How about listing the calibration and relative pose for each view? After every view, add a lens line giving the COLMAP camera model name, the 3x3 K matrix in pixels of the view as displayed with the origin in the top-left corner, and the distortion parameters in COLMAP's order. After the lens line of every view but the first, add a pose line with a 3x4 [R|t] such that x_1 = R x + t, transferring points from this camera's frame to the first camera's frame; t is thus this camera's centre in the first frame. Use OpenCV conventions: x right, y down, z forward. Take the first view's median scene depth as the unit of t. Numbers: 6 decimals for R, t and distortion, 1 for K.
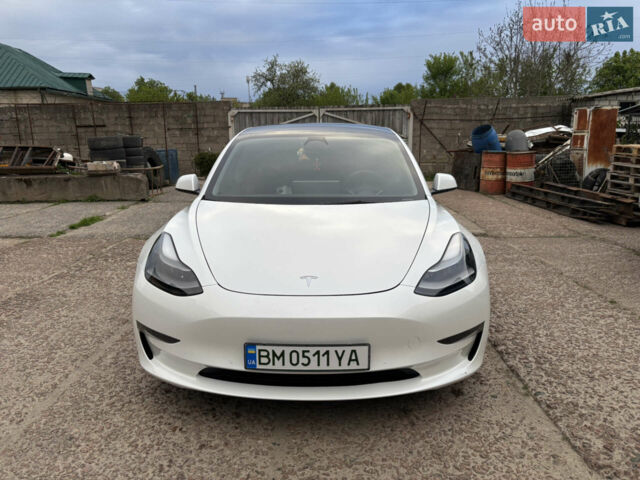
lens RADIAL K [[470.6, 0, 320.0], [0, 470.6, 240.0], [0, 0, 1]] dist [0.034964, -0.040290]
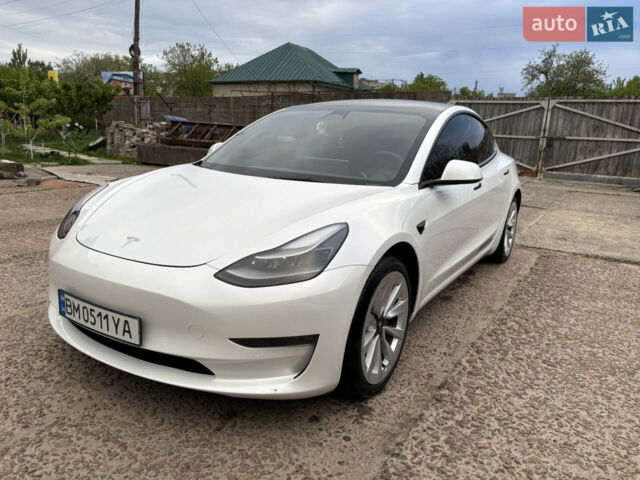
lens RADIAL K [[470.6, 0, 320.0], [0, 470.6, 240.0], [0, 0, 1]] dist [0.034964, -0.040290]
pose [[0.863424, 0.159433, -0.478624, 0.752629], [-0.154259, 0.986744, 0.050412, -0.024472], [0.480316, 0.030305, 0.876572, 0.340638]]
